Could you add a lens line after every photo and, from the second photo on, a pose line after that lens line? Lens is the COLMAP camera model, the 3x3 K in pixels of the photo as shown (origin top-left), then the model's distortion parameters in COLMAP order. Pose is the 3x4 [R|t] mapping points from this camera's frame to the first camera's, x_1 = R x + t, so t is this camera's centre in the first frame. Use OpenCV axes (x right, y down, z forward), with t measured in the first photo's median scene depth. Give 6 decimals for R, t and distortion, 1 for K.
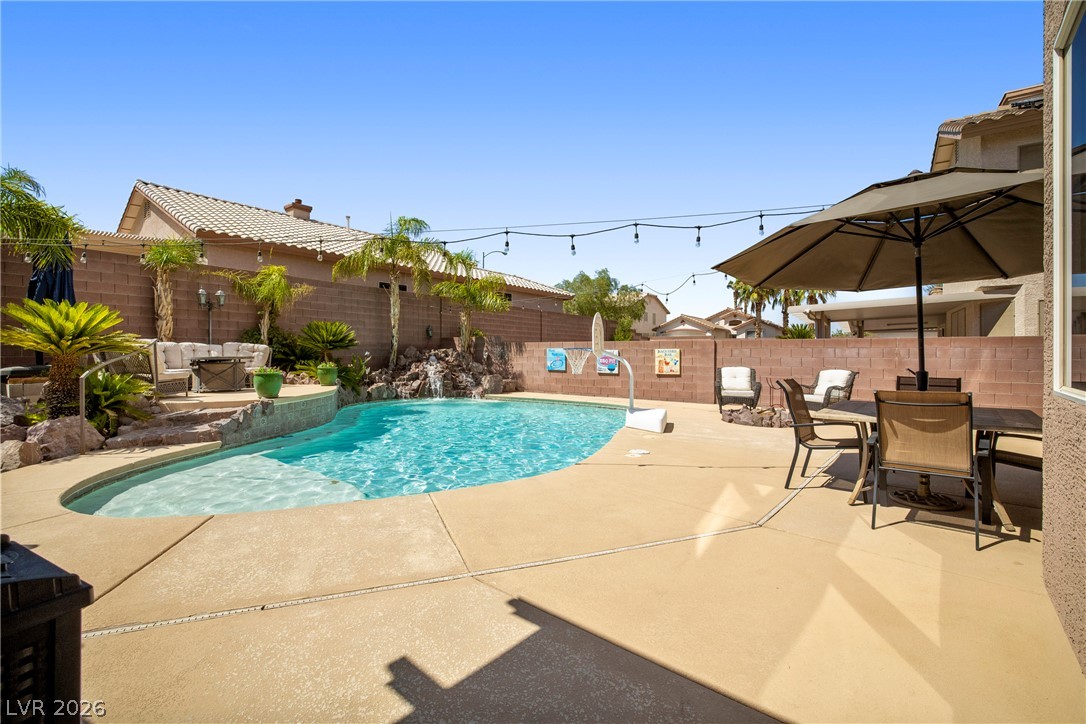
lens RADIAL K [[466.3, 0, 538.7], [0, 466.3, 353.2], [0, 0, 1]] dist [-0.047814, 0.018159]
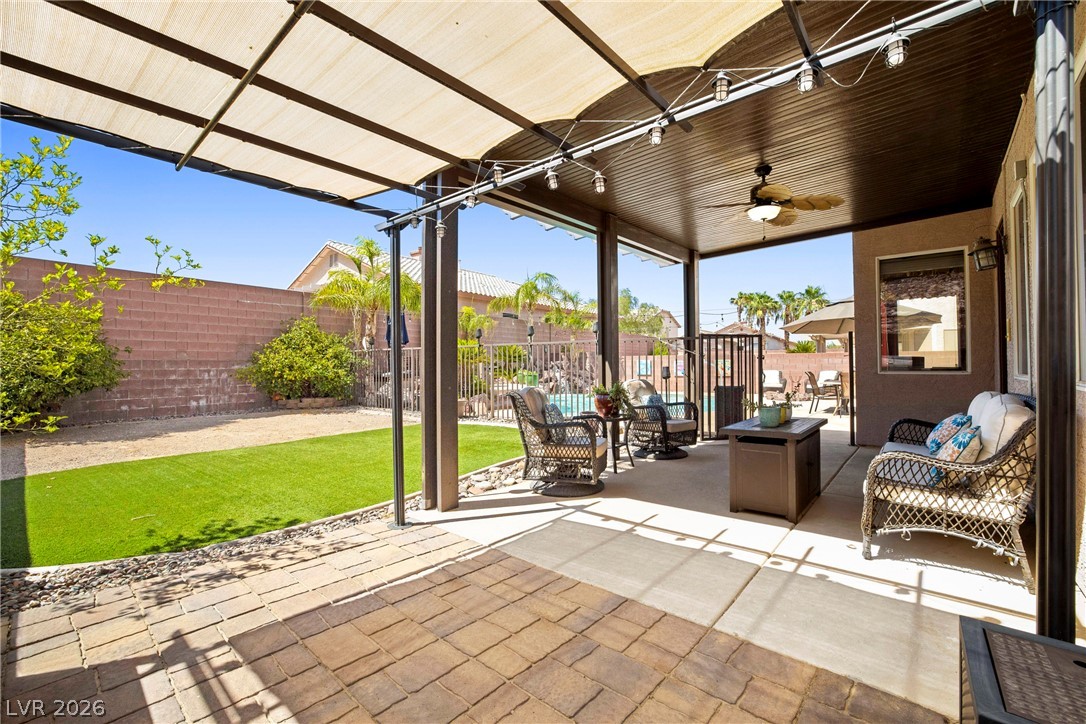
lens RADIAL K [[466.3, 0, 538.7], [0, 466.3, 353.2], [0, 0, 1]] dist [-0.047814, 0.018159]
pose [[0.999963, -0.006385, 0.005734, -0.353727], [0.006518, 0.999707, -0.023322, 0.000899], [-0.005583, 0.023358, 0.999712, -0.562858]]
